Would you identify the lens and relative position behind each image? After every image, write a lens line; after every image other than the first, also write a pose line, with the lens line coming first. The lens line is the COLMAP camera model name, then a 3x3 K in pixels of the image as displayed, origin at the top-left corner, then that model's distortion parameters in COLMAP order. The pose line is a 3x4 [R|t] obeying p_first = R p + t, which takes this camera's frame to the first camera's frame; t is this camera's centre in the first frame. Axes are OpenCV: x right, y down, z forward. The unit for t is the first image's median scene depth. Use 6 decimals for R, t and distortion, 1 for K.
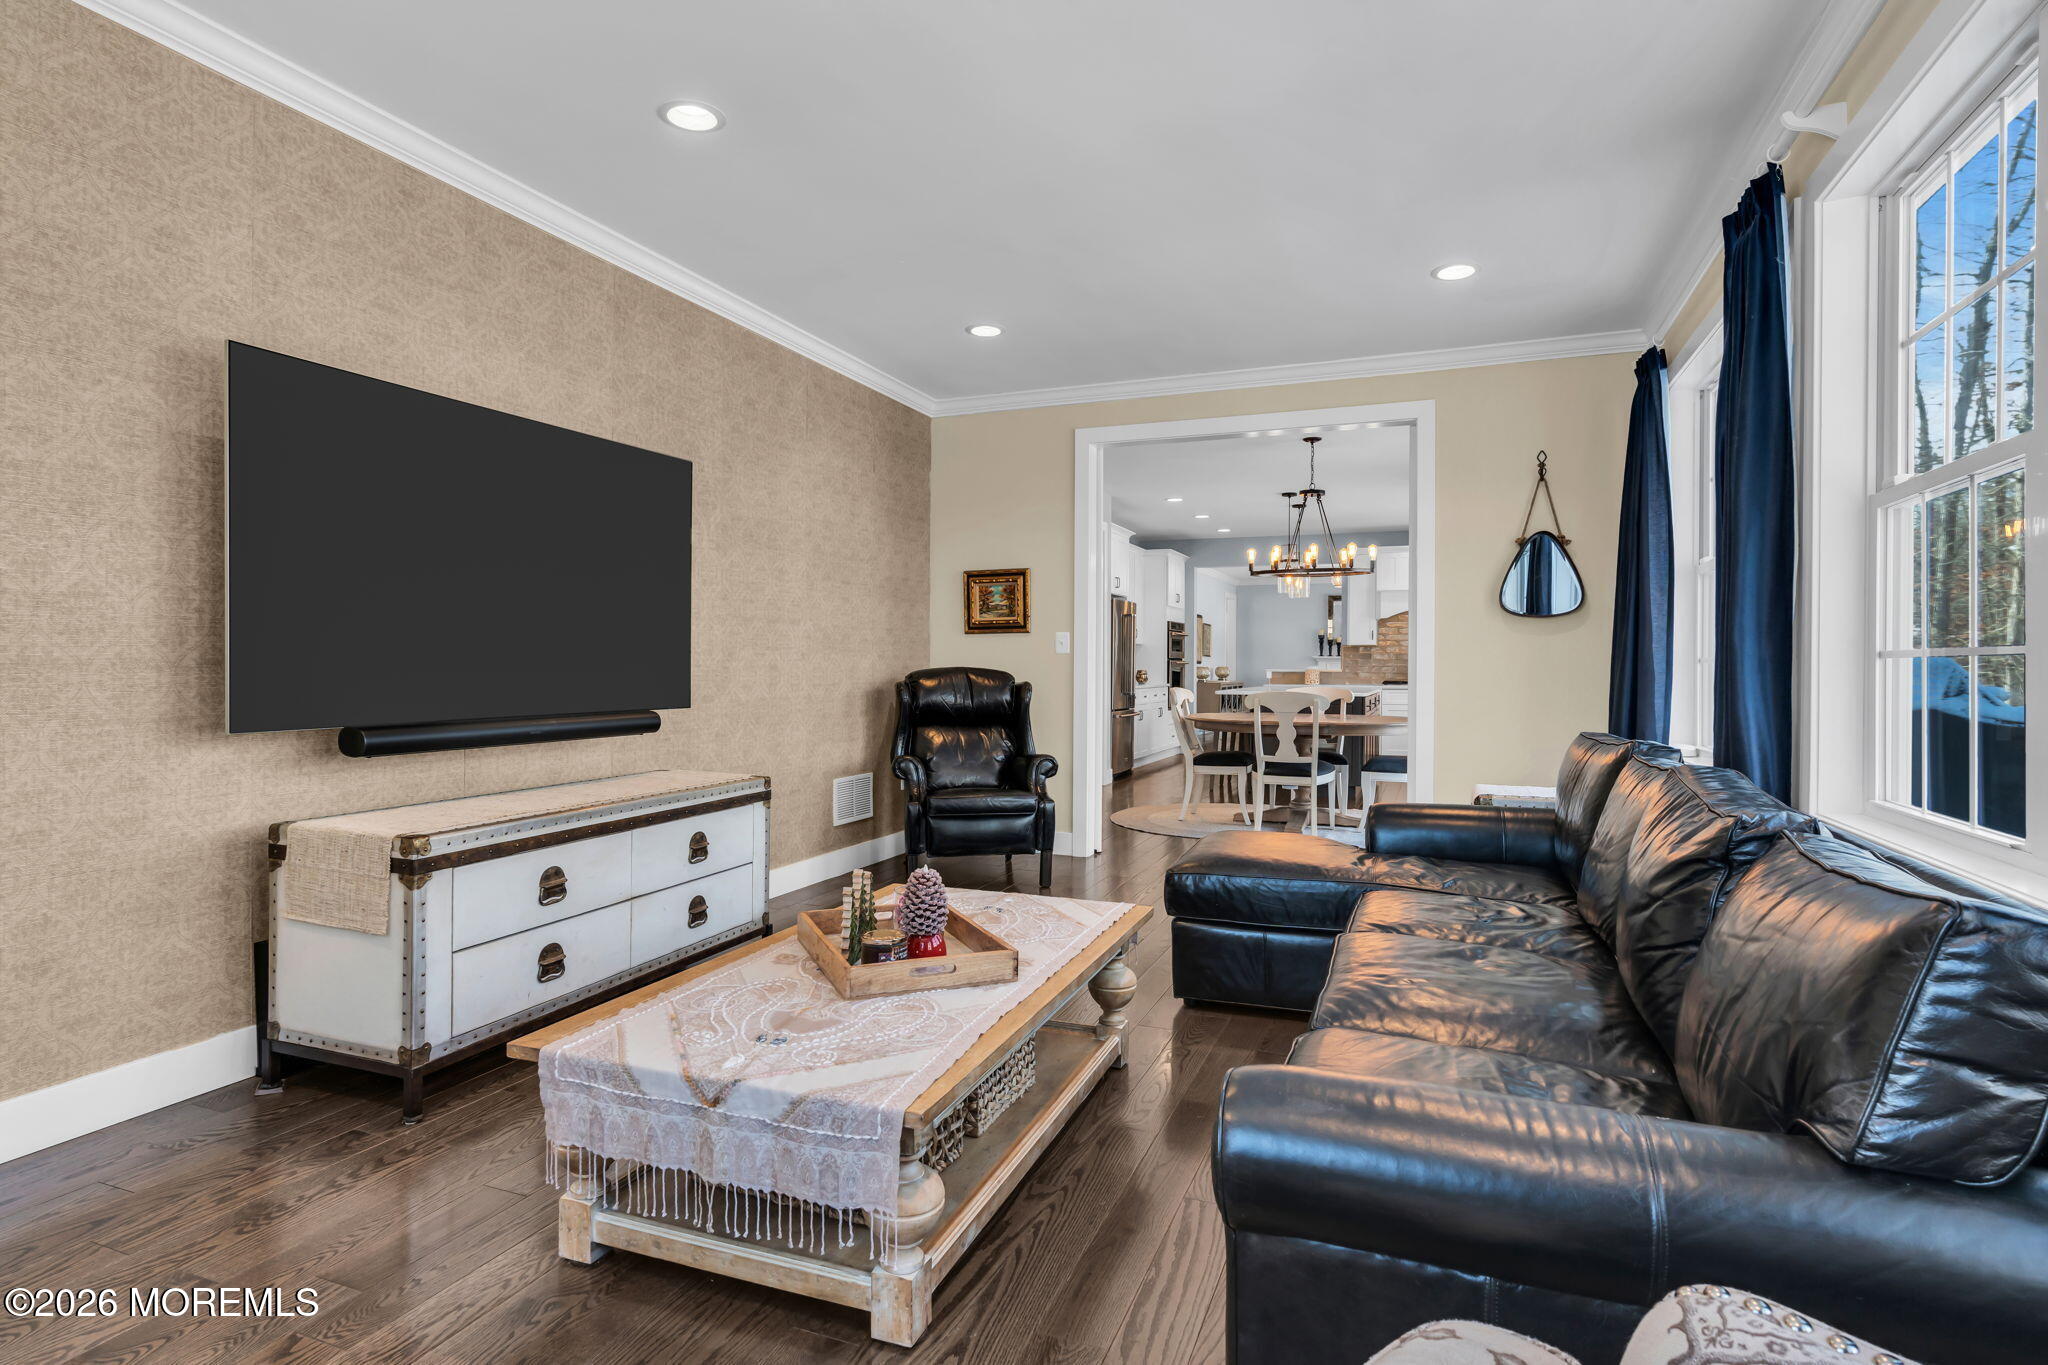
lens RADIAL K [[1043.0, 0, 1016.1], [0, 1043.0, 672.3], [0, 0, 1]] dist [-0.001245, 0.000946]
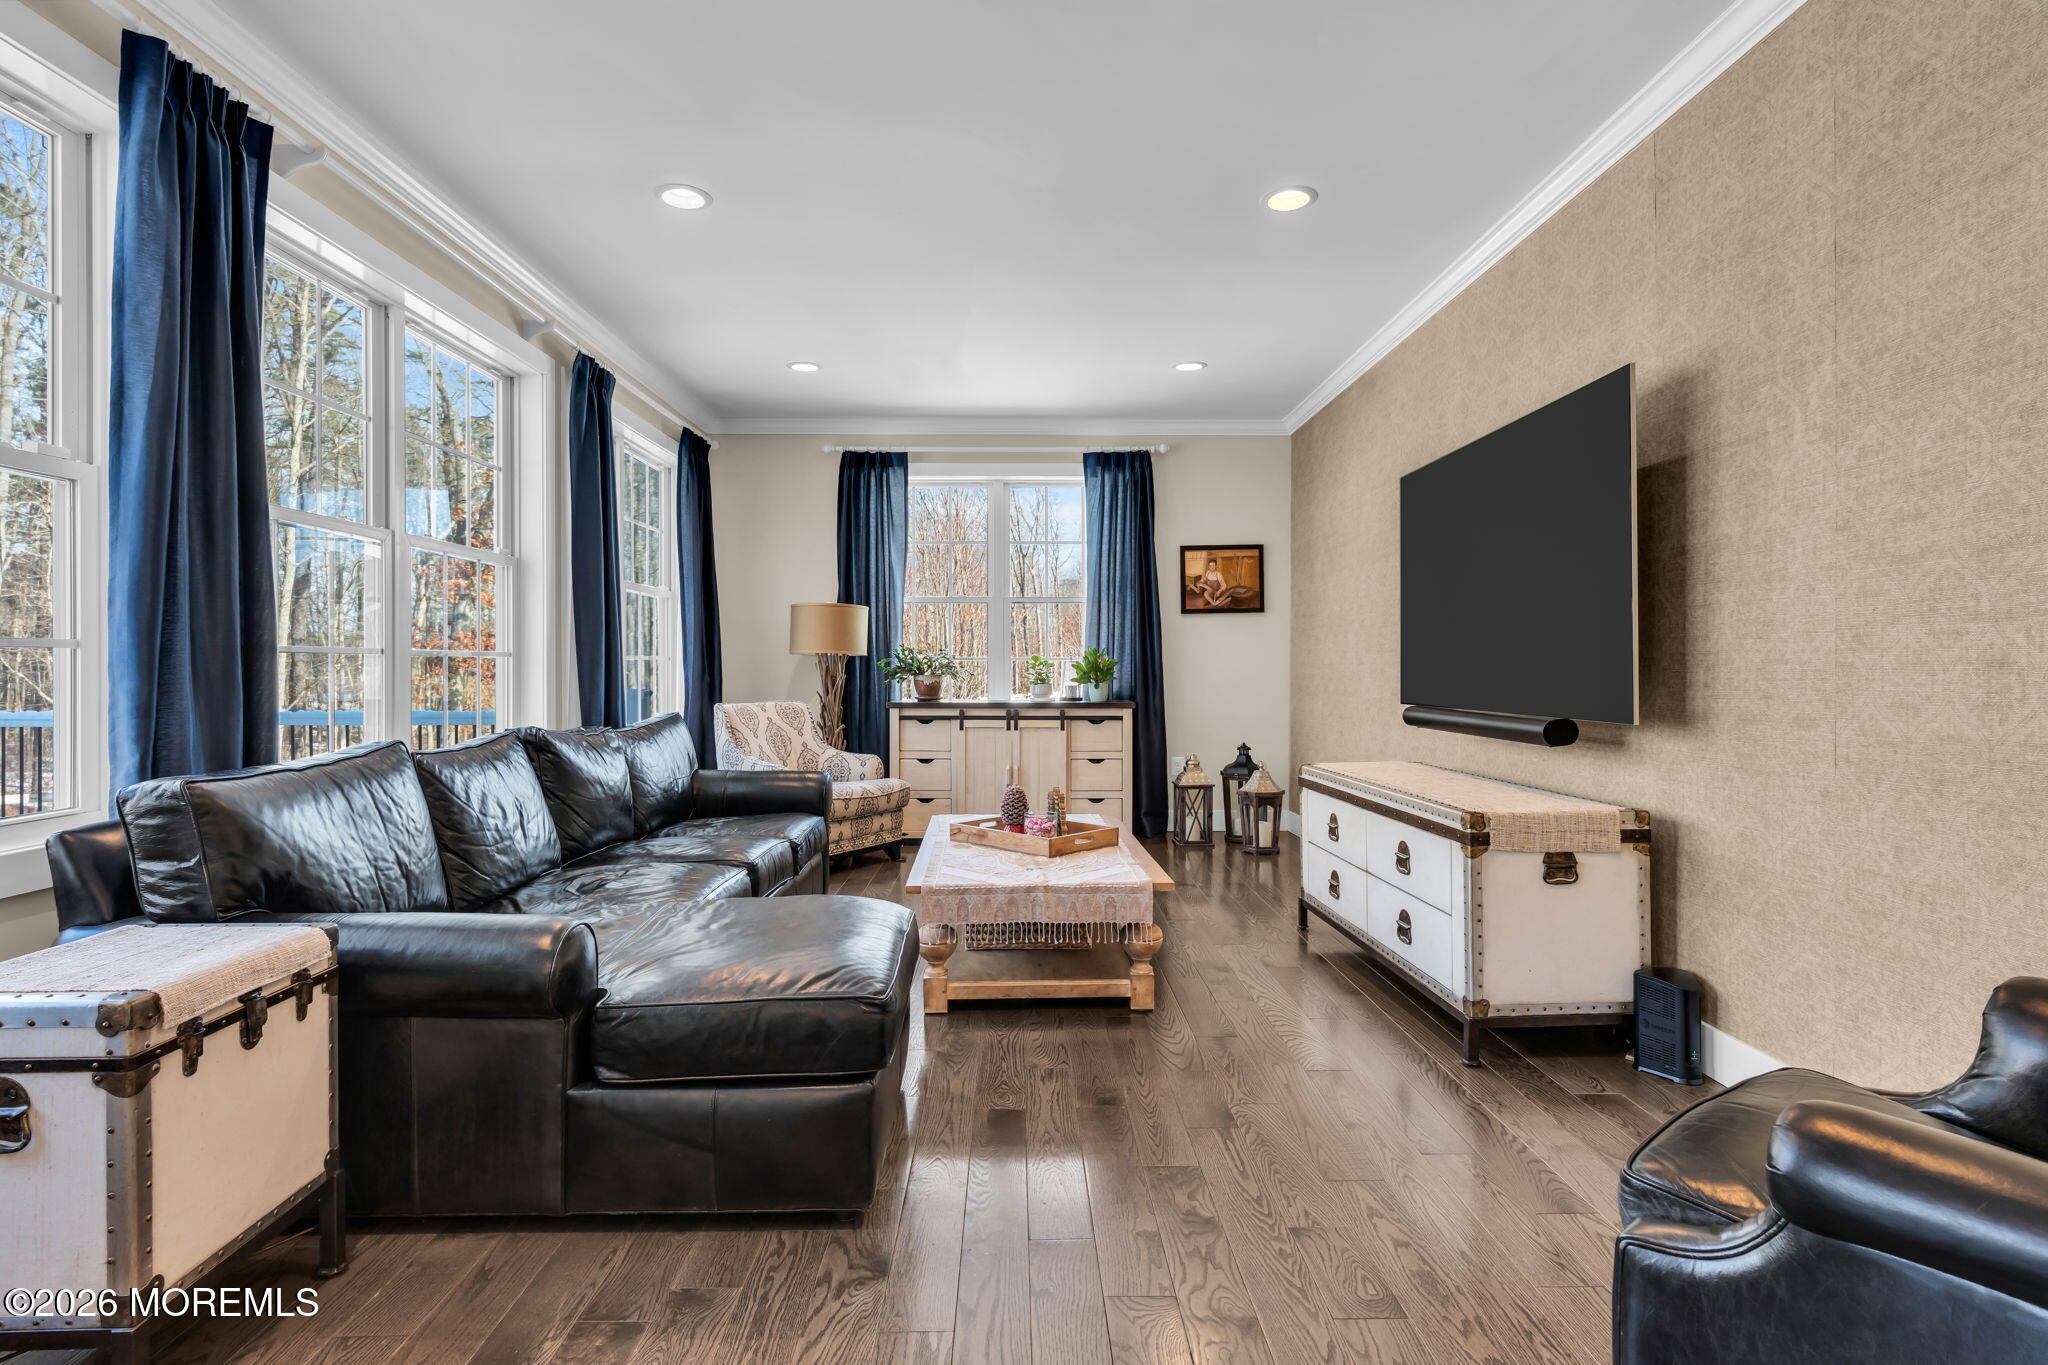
lens RADIAL K [[1043.0, 0, 1016.1], [0, 1043.0, 672.3], [0, 0, 1]] dist [-0.001245, 0.000946]
pose [[-0.924202, -0.001387, -0.381902, 0.372069], [-0.004835, 0.999956, 0.008070, -0.004096], [0.381873, 0.009305, -0.924168, 1.727826]]
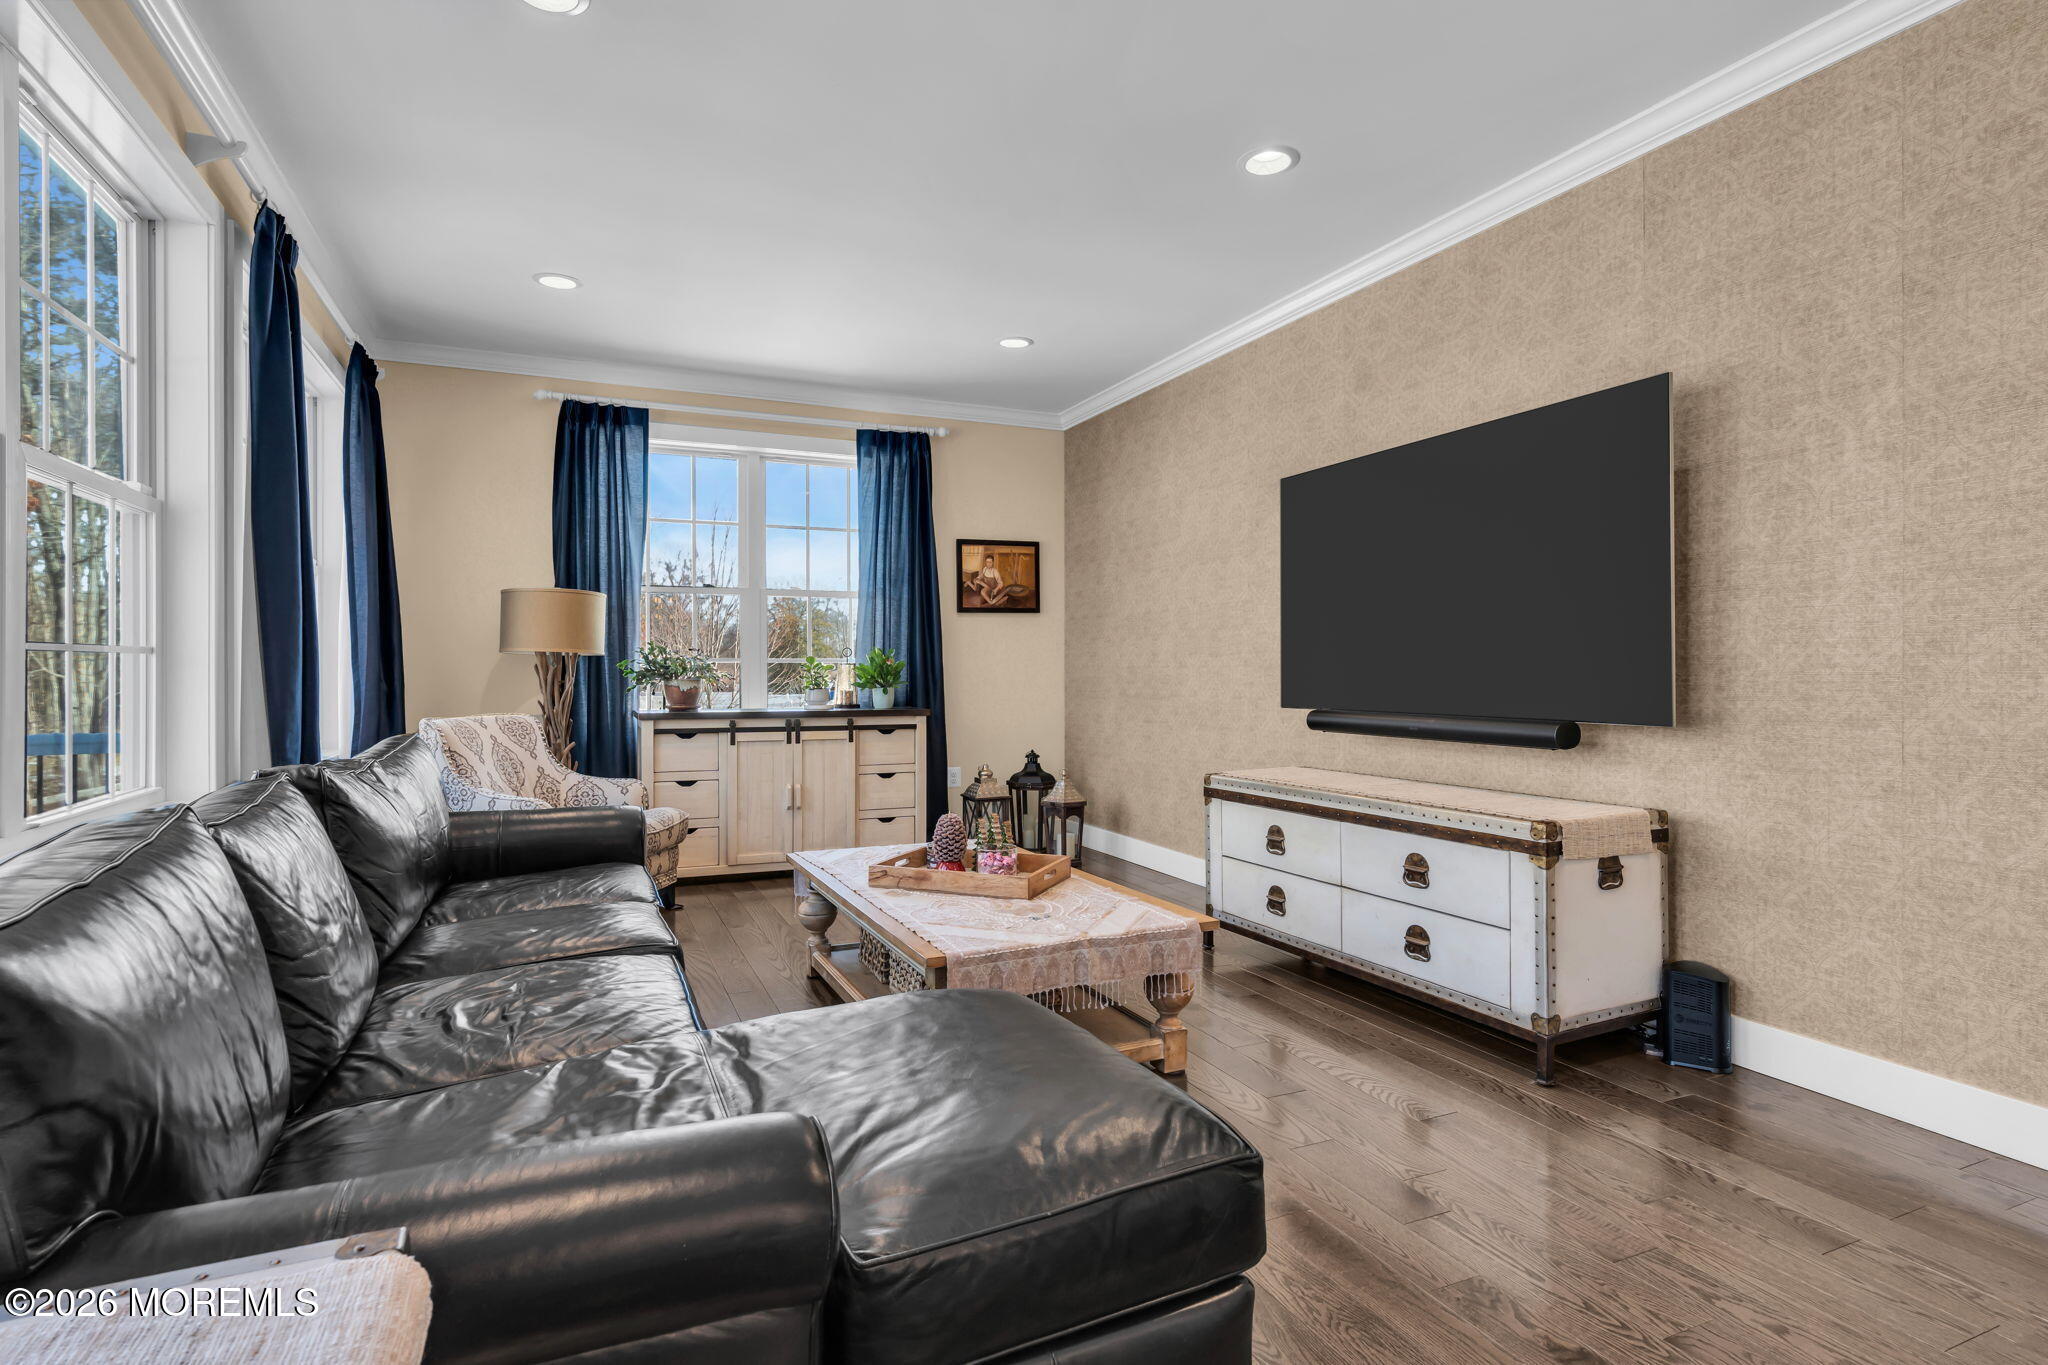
lens RADIAL K [[1043.0, 0, 1016.1], [0, 1043.0, 672.3], [0, 0, 1]] dist [-0.001245, 0.000946]
pose [[-0.697399, -0.001766, -0.716681, 0.569653], [-0.006028, 0.999976, 0.003402, -0.002146], [0.716657, 0.006693, -0.697393, 1.372878]]
